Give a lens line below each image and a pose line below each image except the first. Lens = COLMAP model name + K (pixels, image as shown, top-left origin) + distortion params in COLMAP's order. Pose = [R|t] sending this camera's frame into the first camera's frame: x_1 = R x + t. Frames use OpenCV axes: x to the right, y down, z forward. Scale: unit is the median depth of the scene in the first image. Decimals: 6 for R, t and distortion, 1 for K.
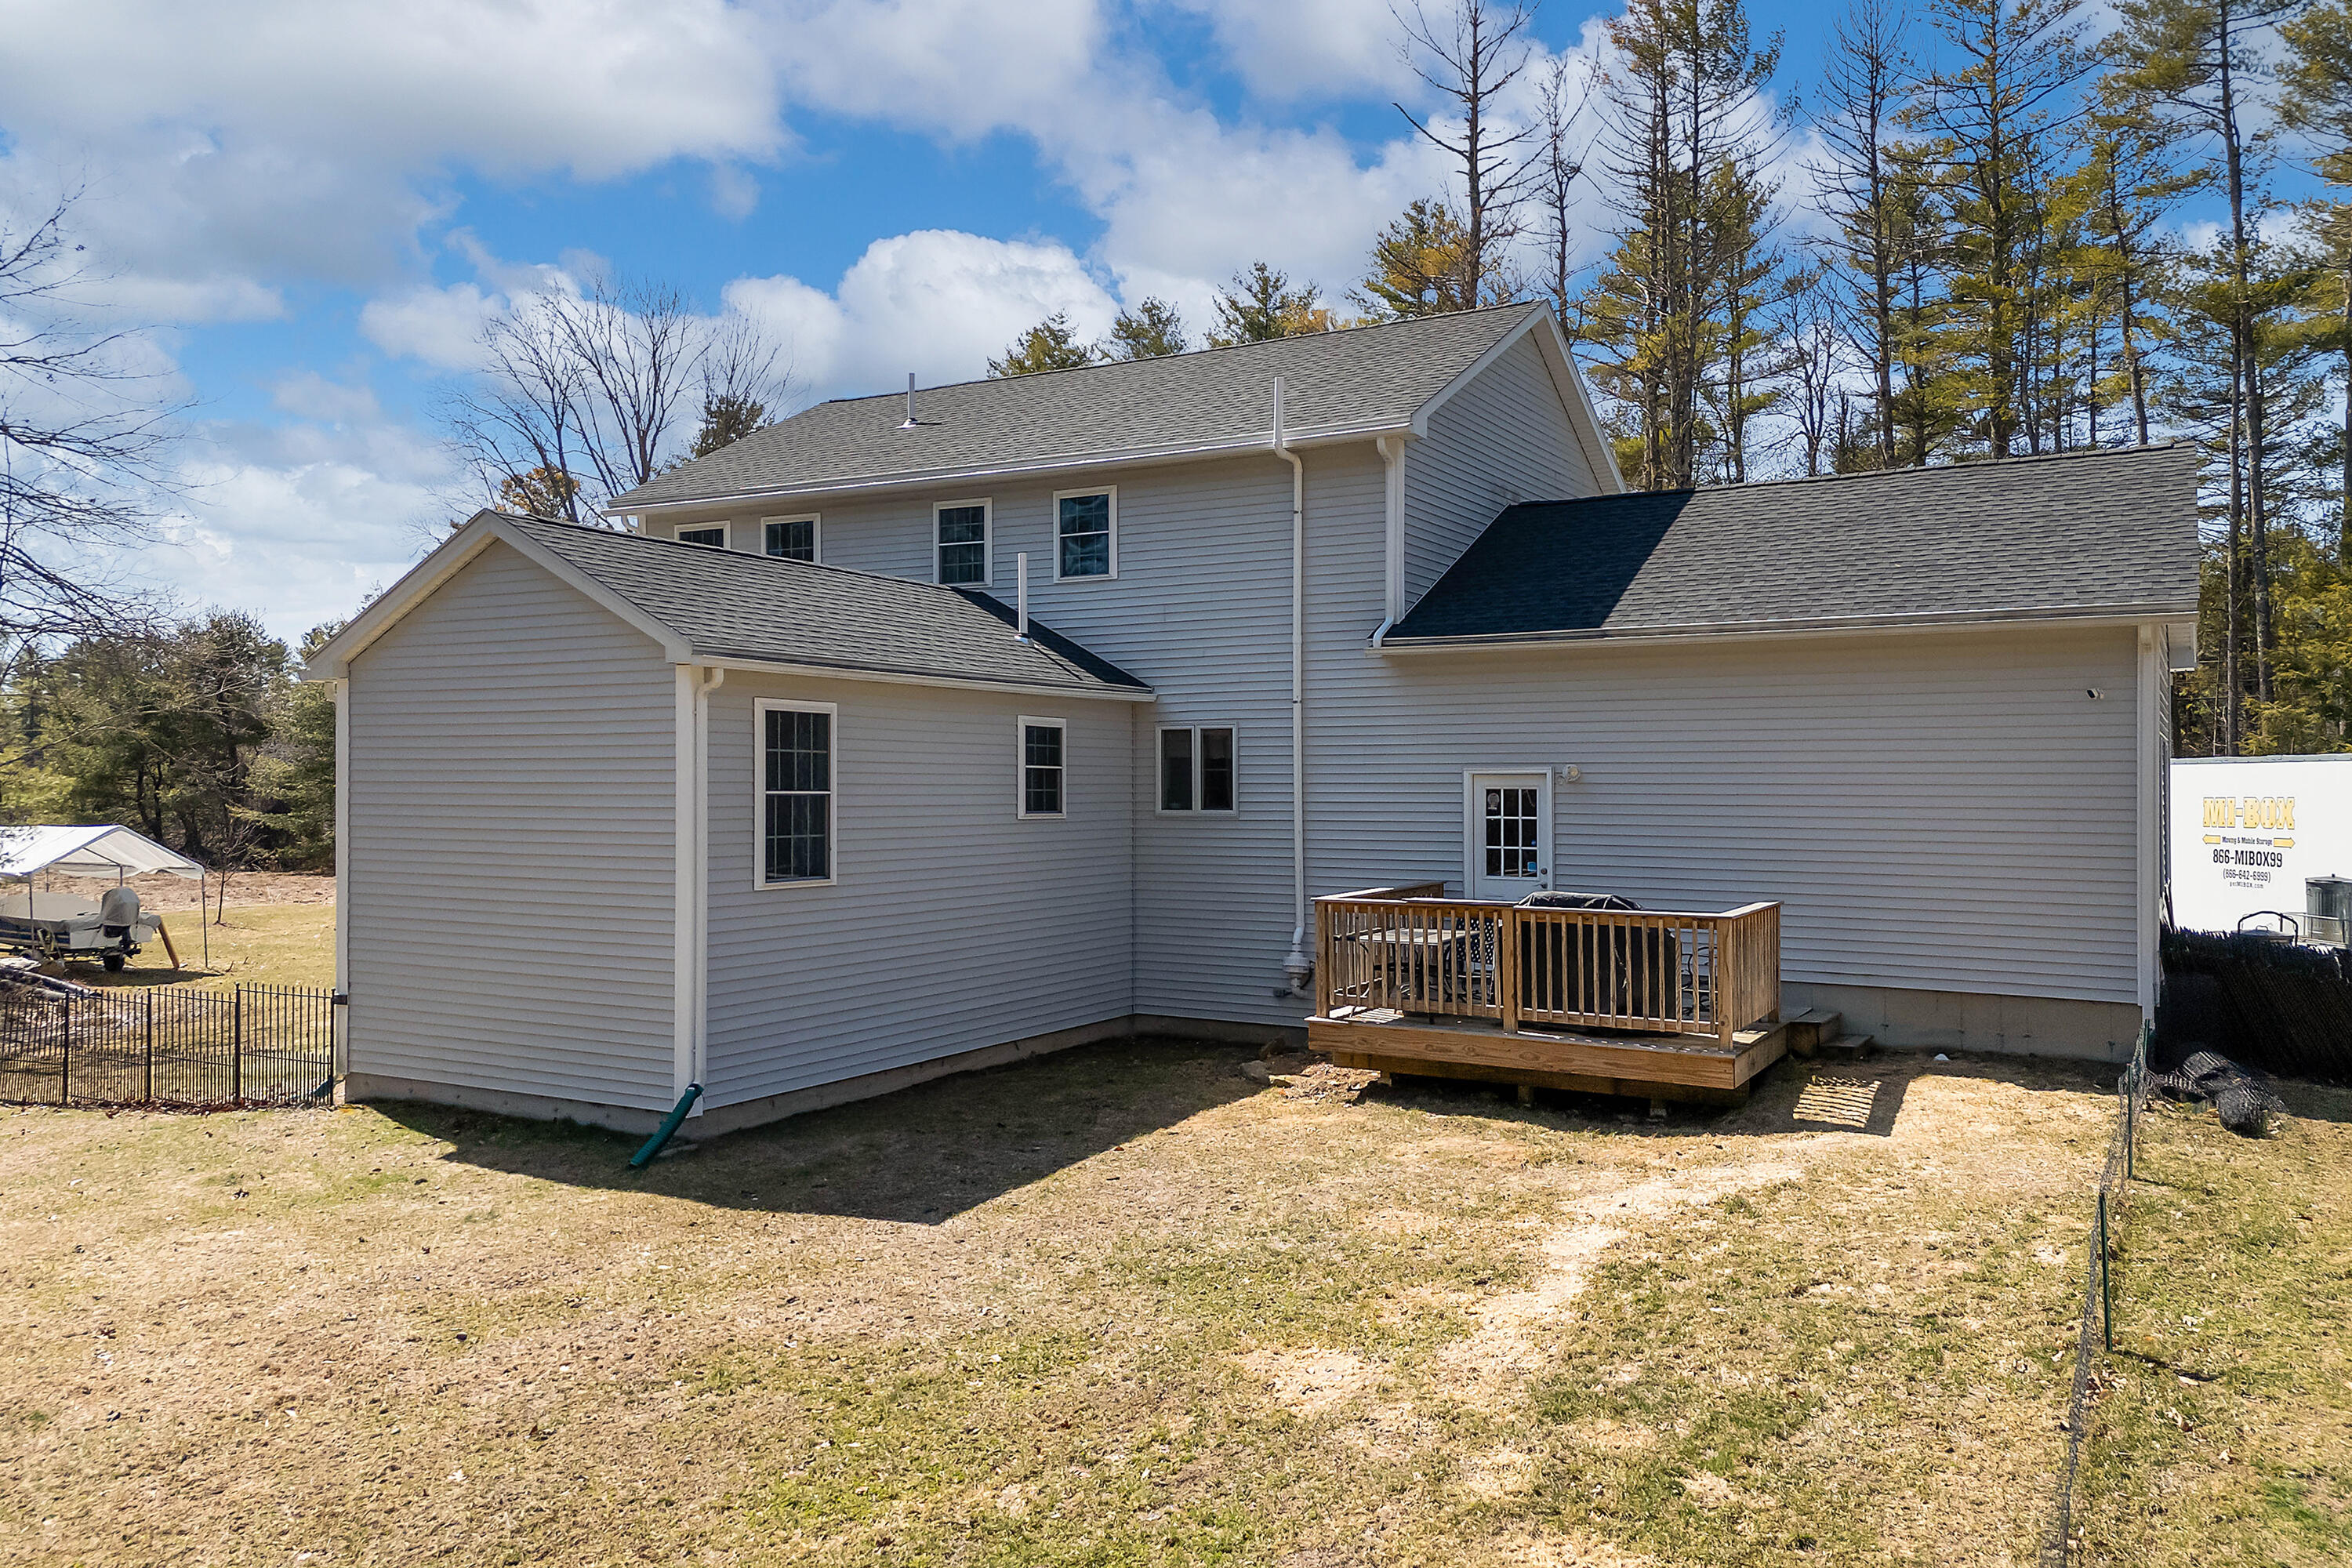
lens RADIAL K [[1711.1, 0, 1182.5], [0, 1711.1, 771.4], [0, 0, 1]] dist [0.105440, -0.034917]
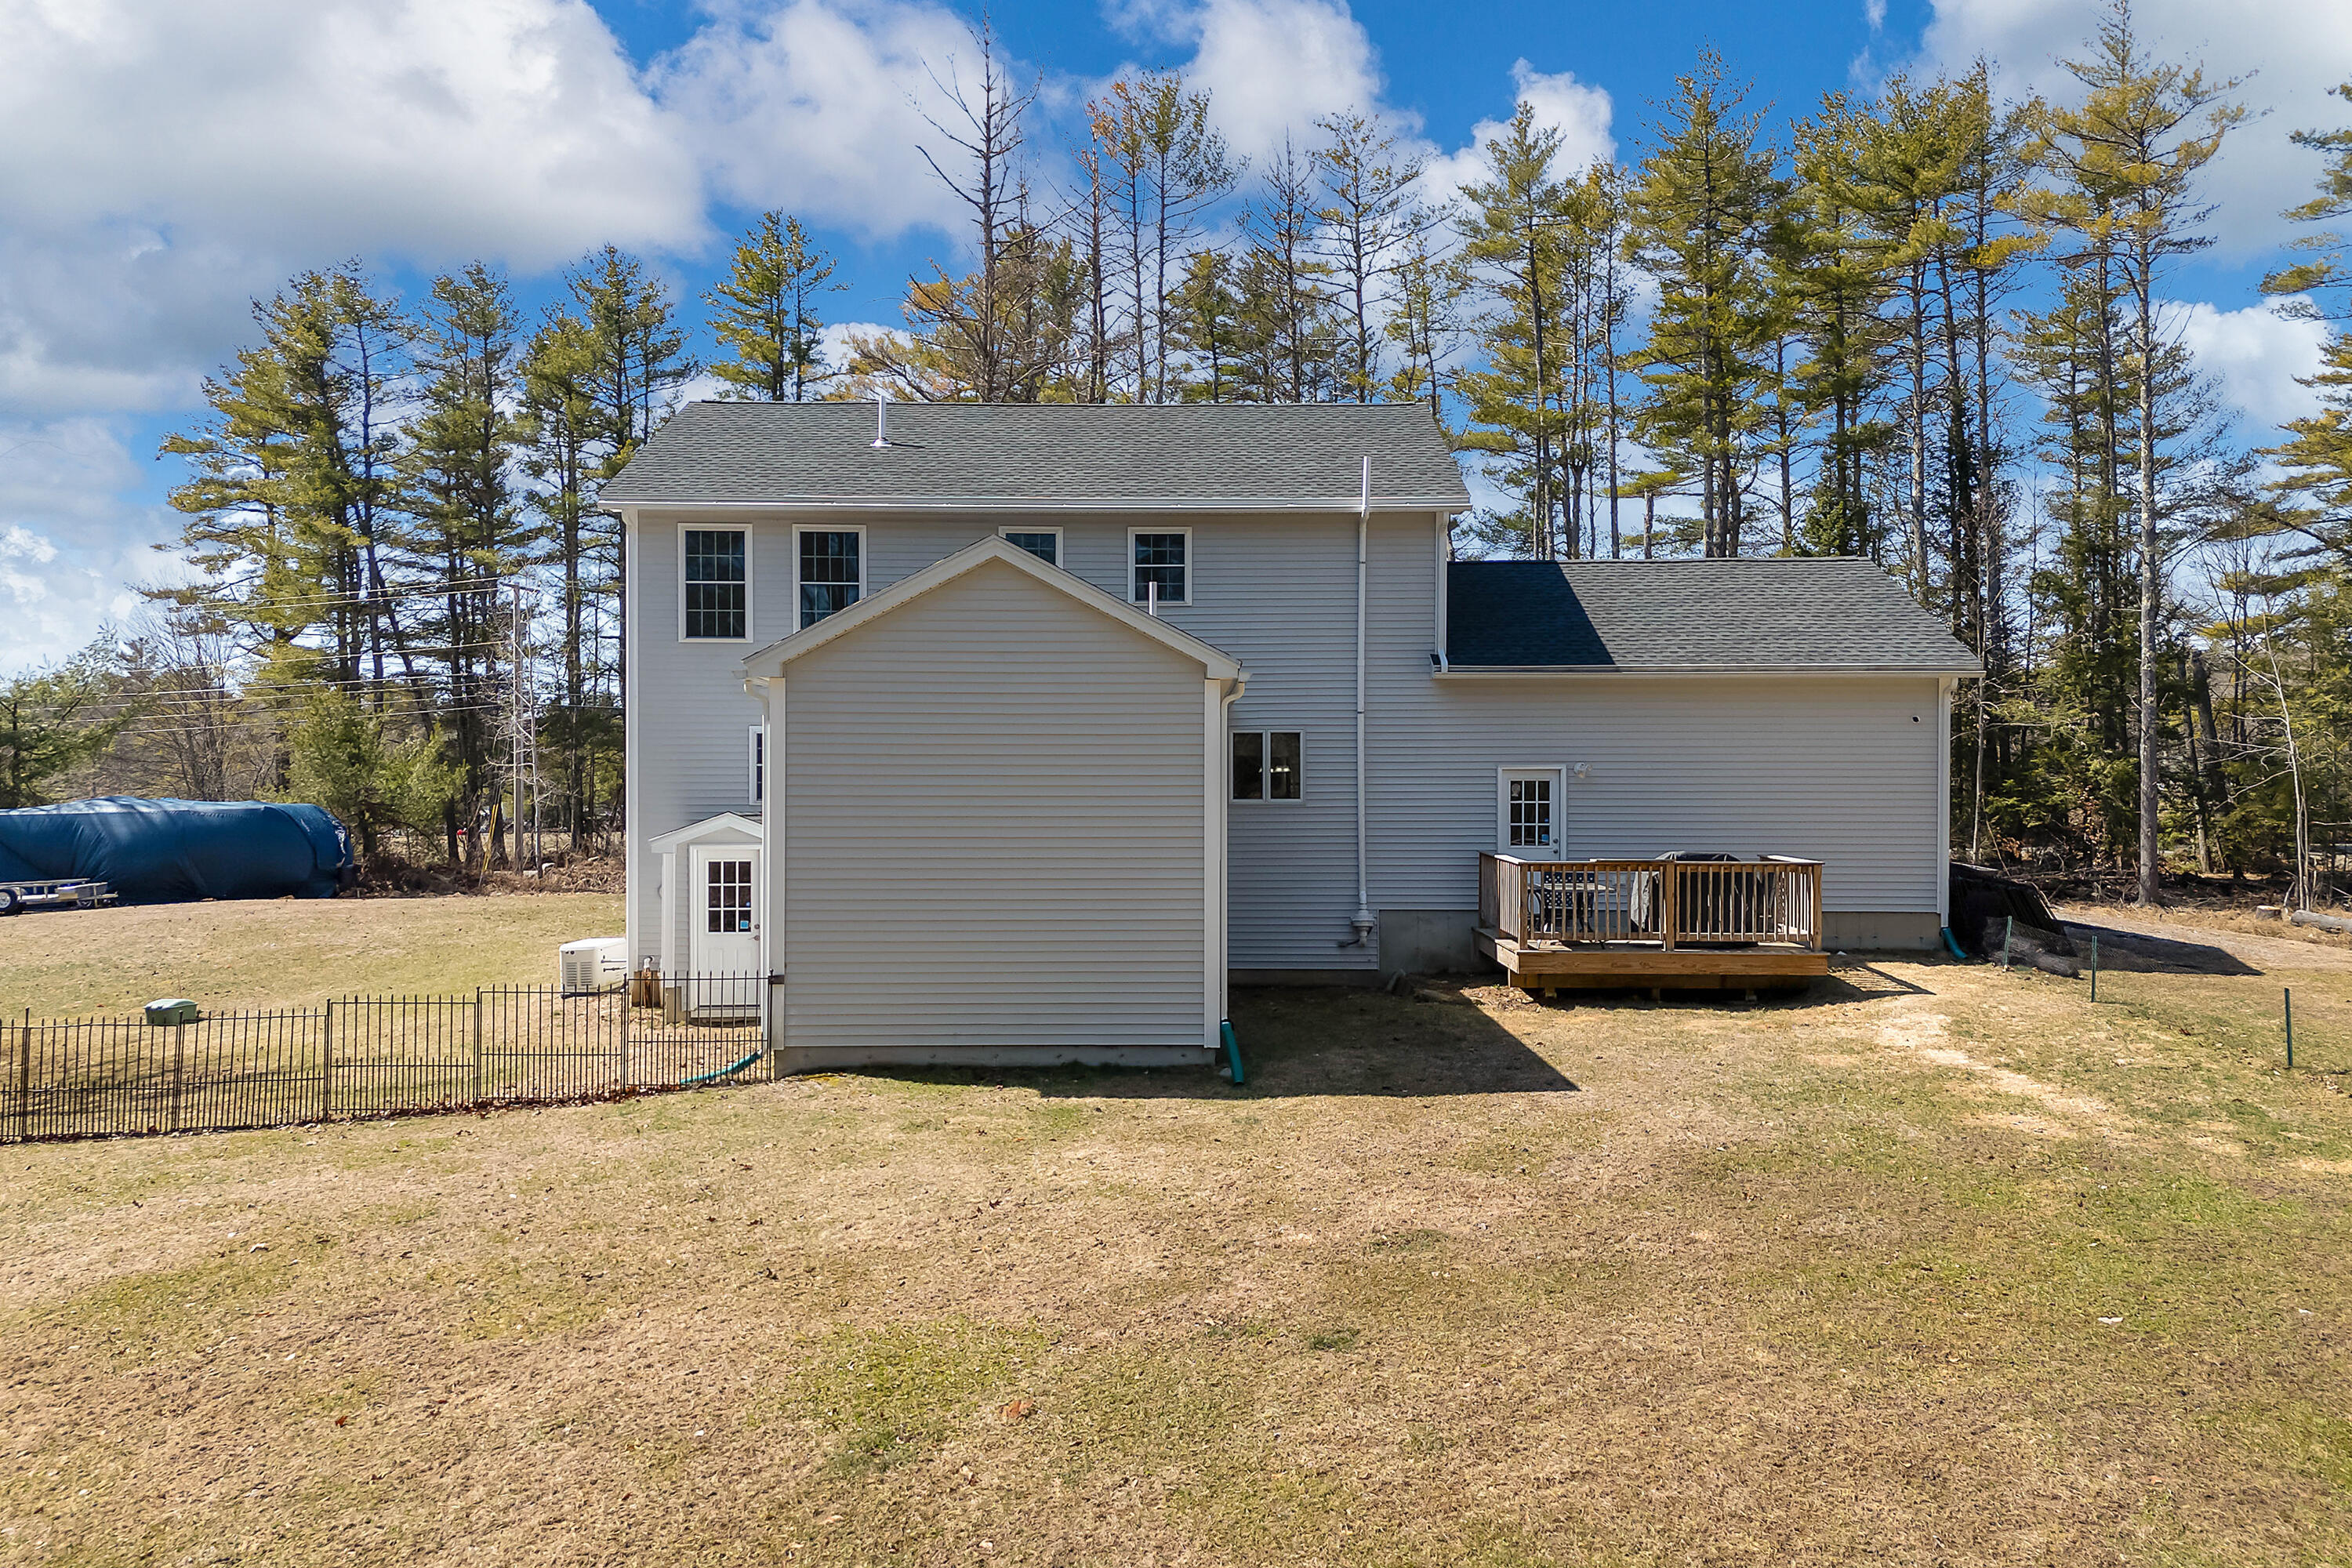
lens RADIAL K [[1711.1, 0, 1182.5], [0, 1711.1, 771.4], [0, 0, 1]] dist [0.105440, -0.034917]
pose [[0.863167, 0.000841, 0.504917, -0.725748], [-0.001931, 0.999997, 0.001636, 0.001226], [-0.504914, -0.002388, 0.863166, -0.029055]]
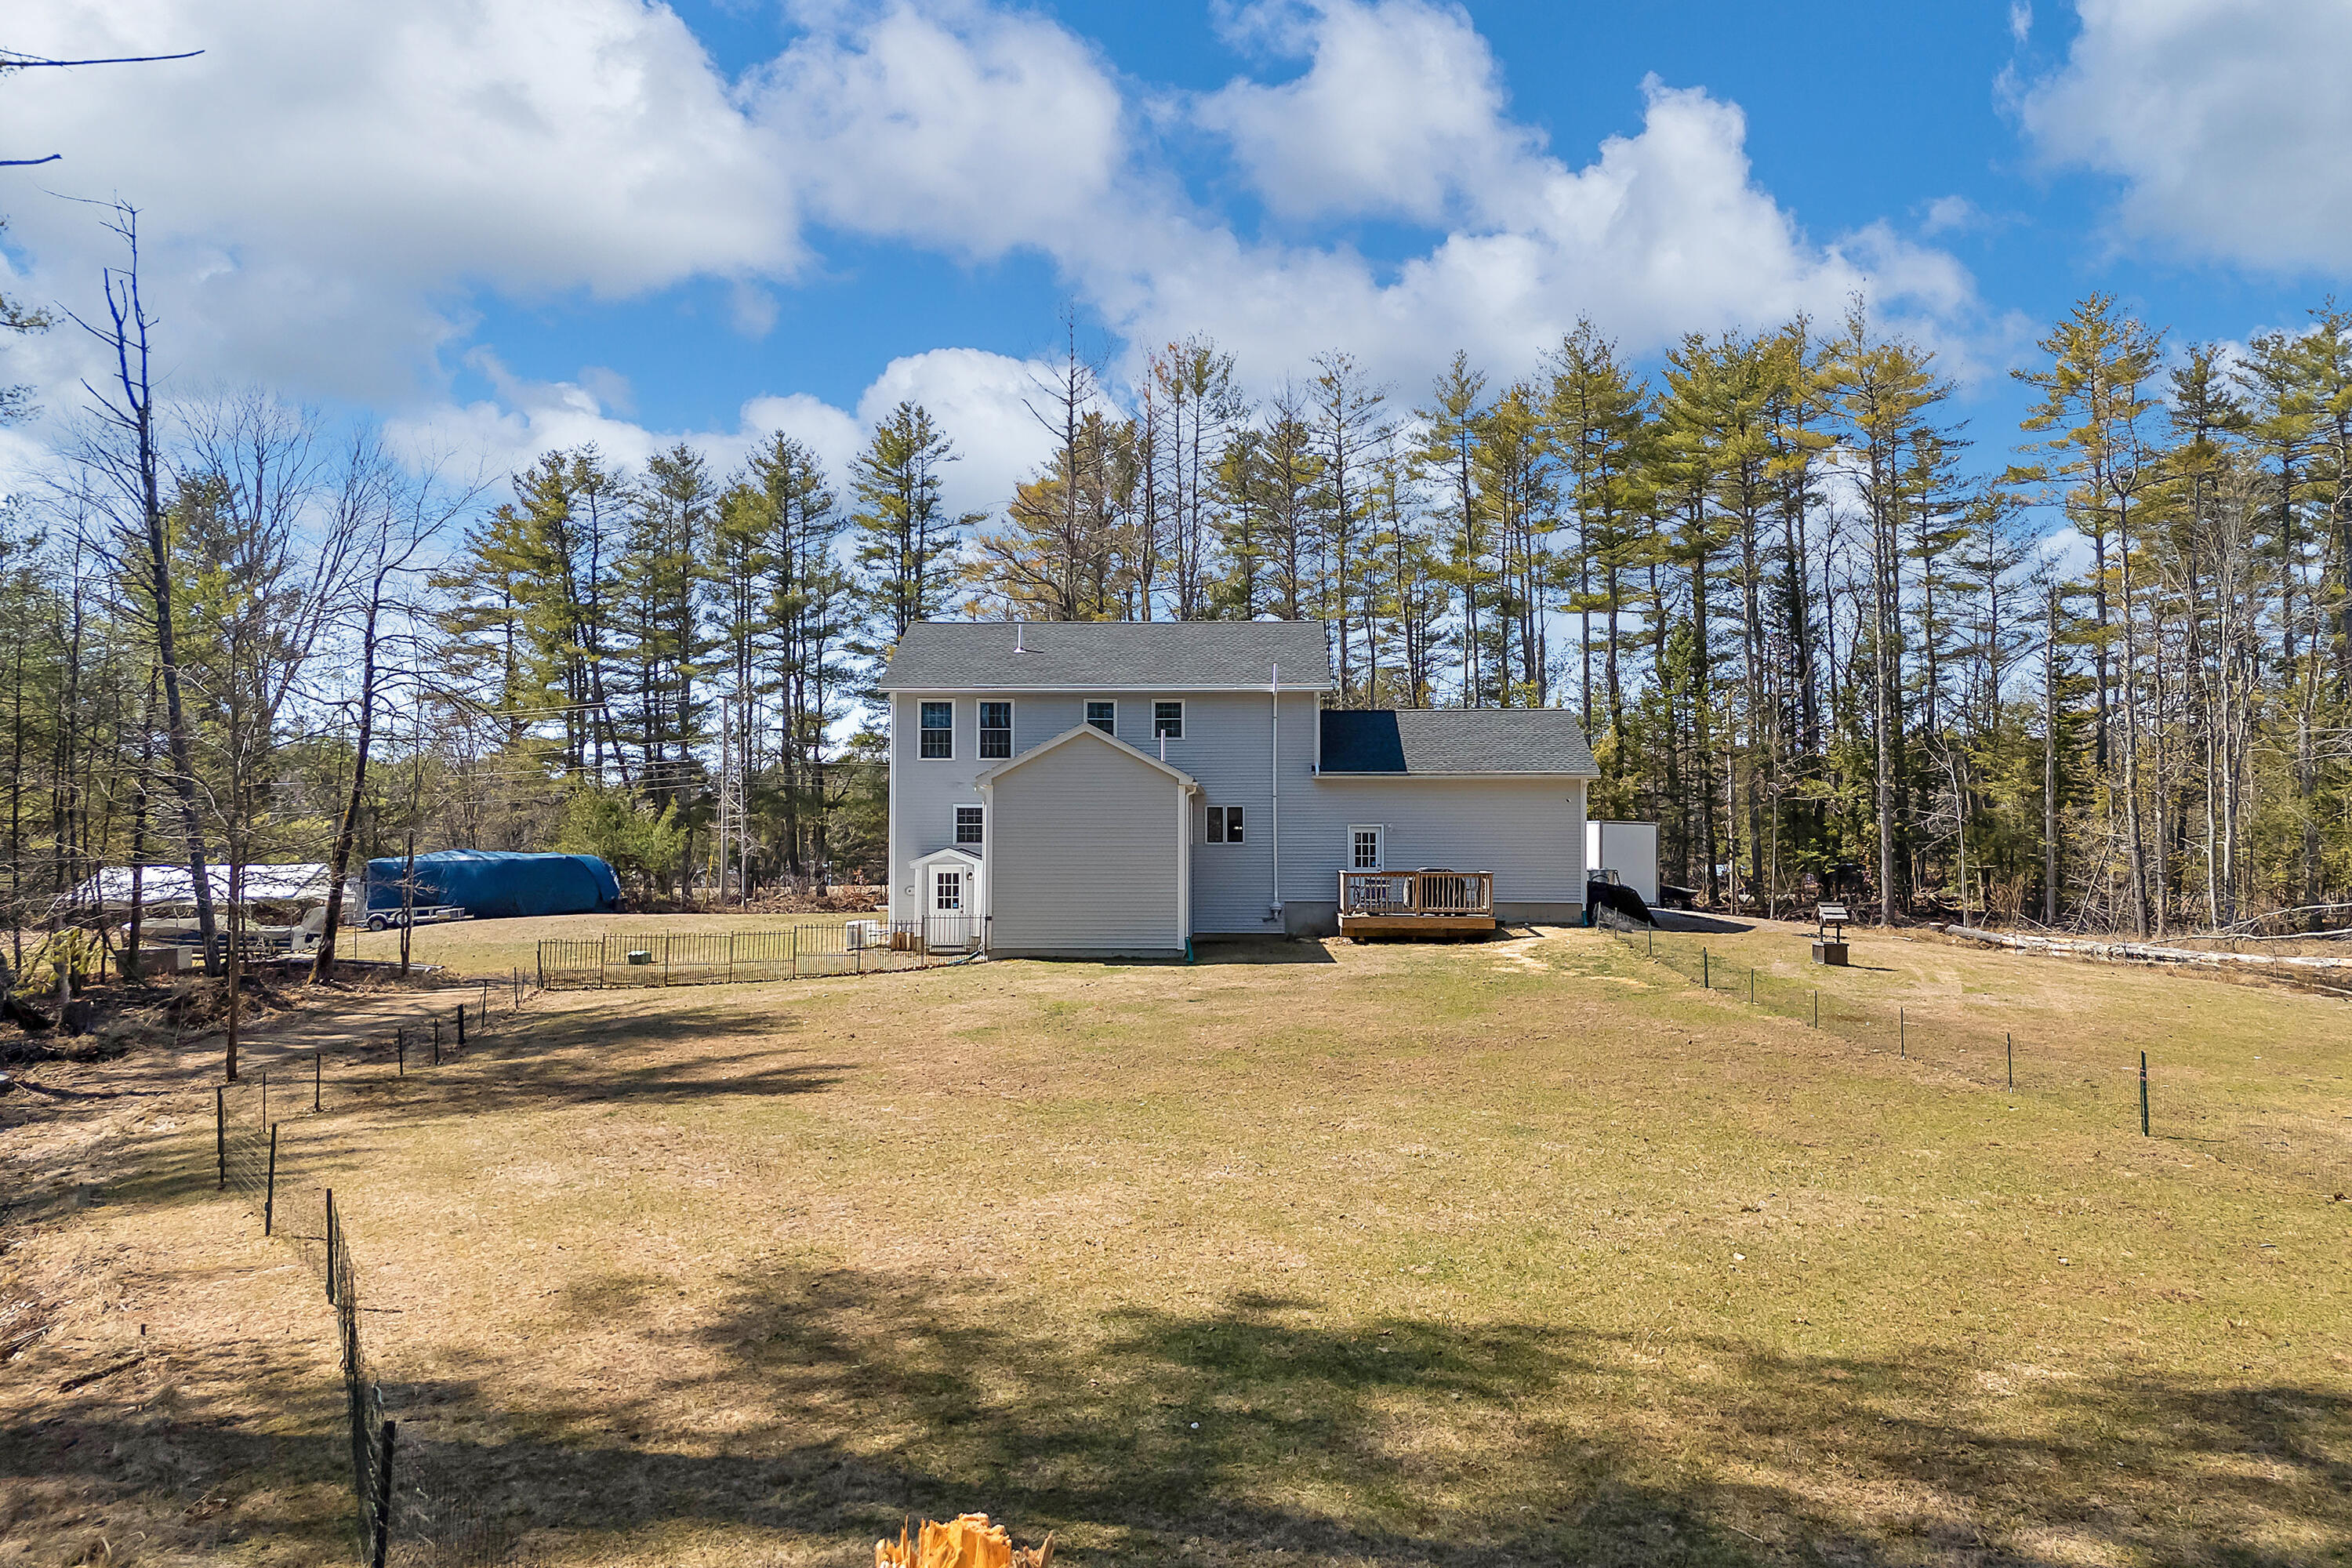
lens RADIAL K [[1711.1, 0, 1182.5], [0, 1711.1, 771.4], [0, 0, 1]] dist [0.105440, -0.034917]
pose [[0.883092, 0.018549, 0.468834, -1.234981], [-0.001726, 0.999340, -0.036287, 0.012245], [-0.469198, 0.031236, 0.882541, -1.111830]]
